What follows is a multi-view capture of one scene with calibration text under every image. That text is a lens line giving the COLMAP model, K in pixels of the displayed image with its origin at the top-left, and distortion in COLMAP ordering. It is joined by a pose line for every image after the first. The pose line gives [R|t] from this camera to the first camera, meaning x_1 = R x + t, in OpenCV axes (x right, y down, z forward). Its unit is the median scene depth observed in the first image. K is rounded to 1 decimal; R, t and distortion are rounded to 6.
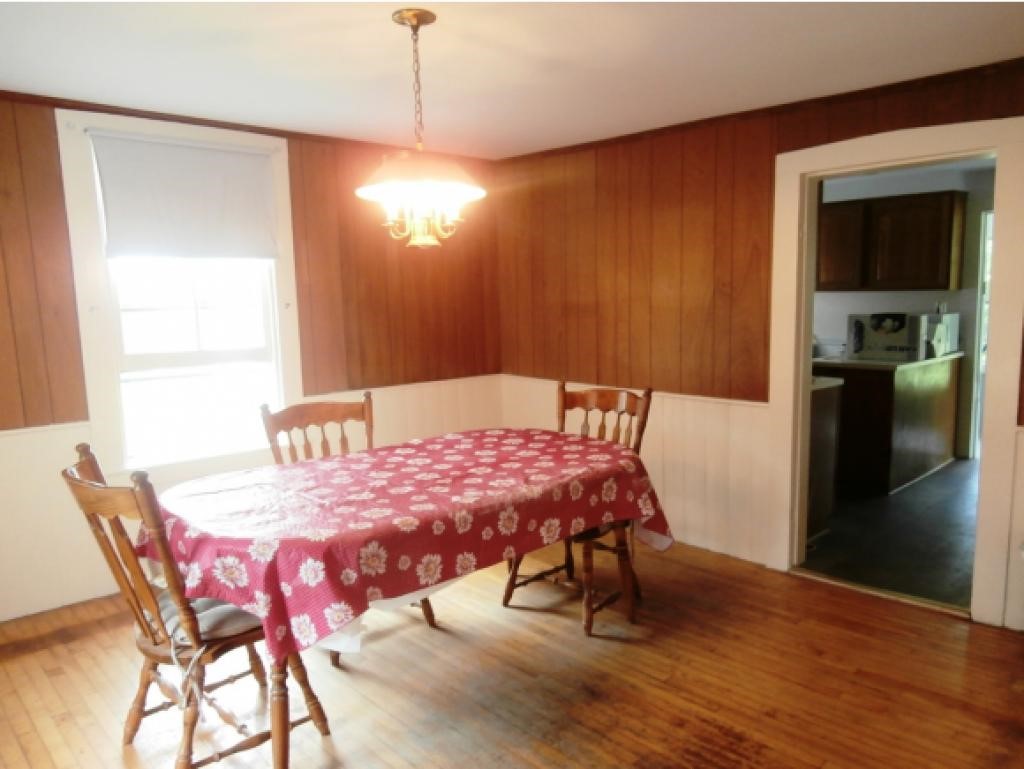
lens RADIAL K [[735.0, 0, 513.7], [0, 735.0, 408.8], [0, 0, 1]] dist [0.048057, 0.004970]
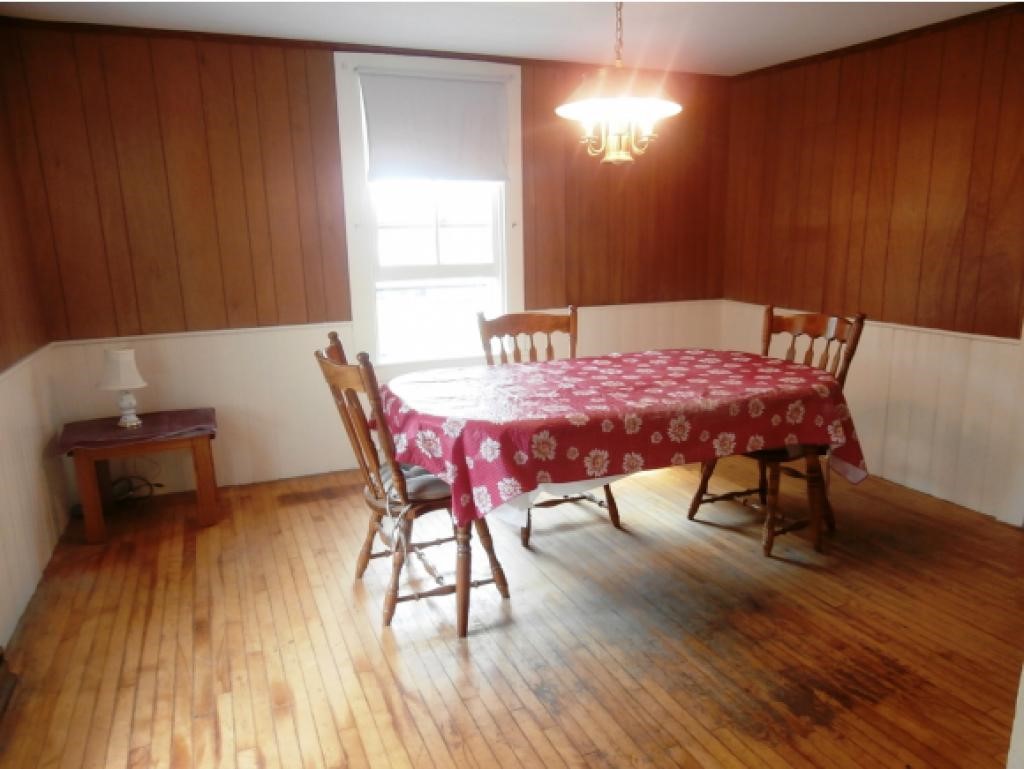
lens RADIAL K [[720.5, 0, 526.2], [0, 720.5, 383.3], [0, 0, 1]] dist [0.052277, -0.000261]
pose [[0.950418, 0.077340, -0.301205, 0.082835], [-0.058343, 0.995727, 0.071577, 0.025172], [0.305454, -0.050454, 0.950869, -0.034334]]
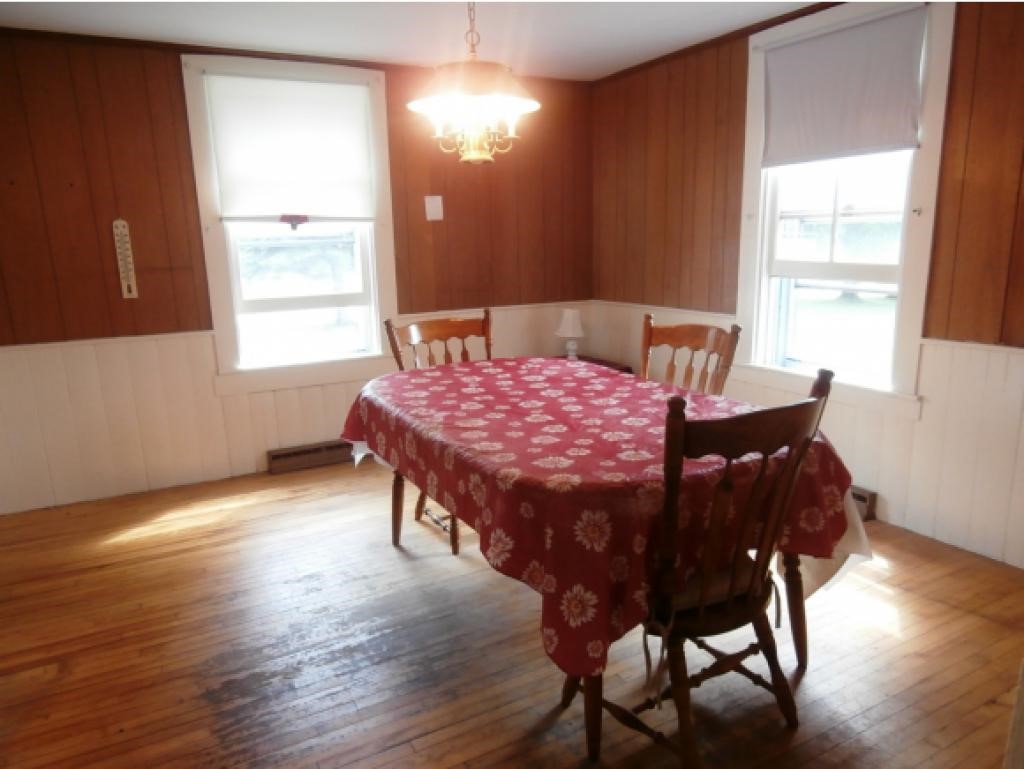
lens RADIAL K [[720.5, 0, 526.2], [0, 720.5, 383.3], [0, 0, 1]] dist [0.052277, -0.000261]
pose [[-0.184031, 0.241308, -0.952839, 0.847675], [-0.125045, 0.955772, 0.266202, -0.201330], [0.974934, 0.168137, -0.145717, 1.236133]]
